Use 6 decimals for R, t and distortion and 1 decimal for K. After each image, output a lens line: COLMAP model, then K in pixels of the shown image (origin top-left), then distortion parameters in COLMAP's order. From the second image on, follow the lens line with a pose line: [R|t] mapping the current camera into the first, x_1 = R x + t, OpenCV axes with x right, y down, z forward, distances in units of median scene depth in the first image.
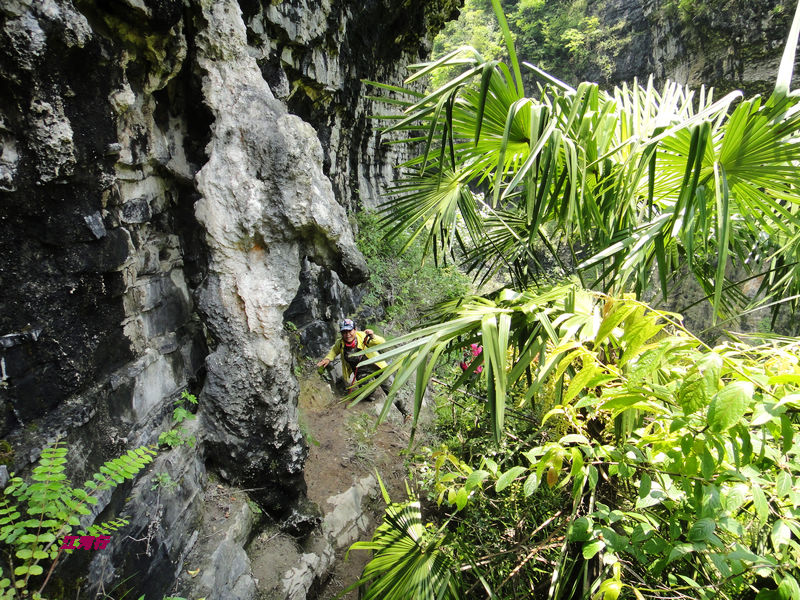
lens RADIAL K [[571.4, 0, 400.0], [0, 571.4, 300.0], [0, 0, 1]] dist [0.003948, 0.003400]
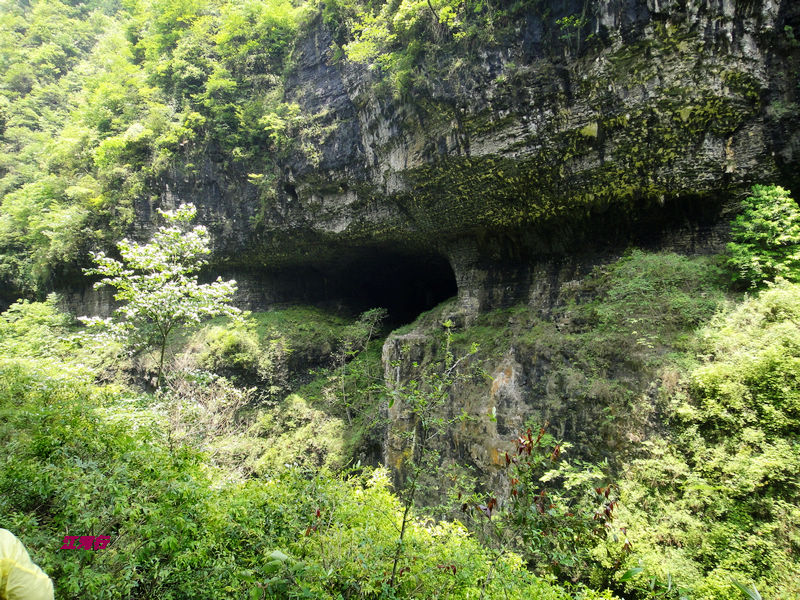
lens RADIAL K [[571.4, 0, 400.0], [0, 571.4, 300.0], [0, 0, 1]] dist [0.003948, 0.003400]
pose [[0.864527, -0.009035, 0.502506, 0.032024], [0.122038, 0.973688, -0.192452, 0.002689], [-0.487545, 0.227704, 0.842882, 0.267506]]
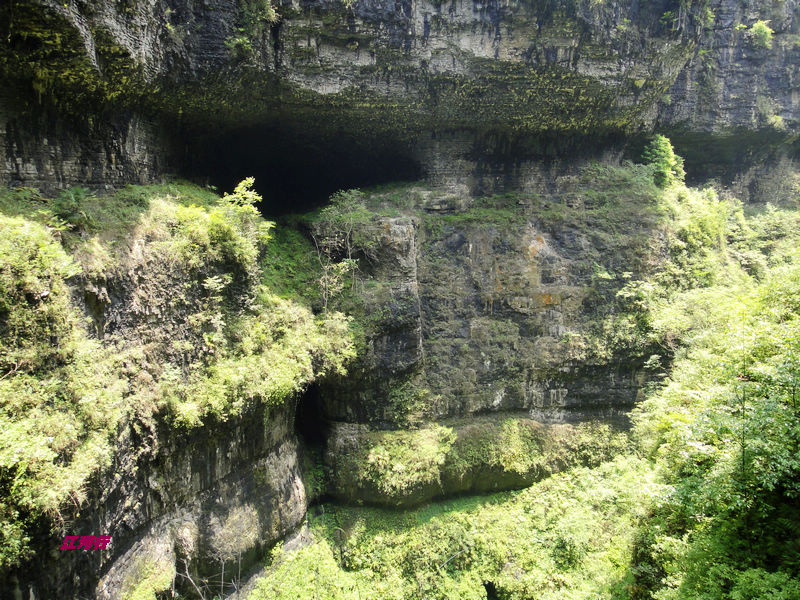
lens RADIAL K [[571.4, 0, 400.0], [0, 571.4, 300.0], [0, 0, 1]] dist [0.003948, 0.003400]
pose [[-0.137498, -0.119954, 0.983212, -0.477922], [0.211811, 0.966117, 0.147489, -0.137476], [-0.967590, 0.228535, -0.107431, 1.271707]]
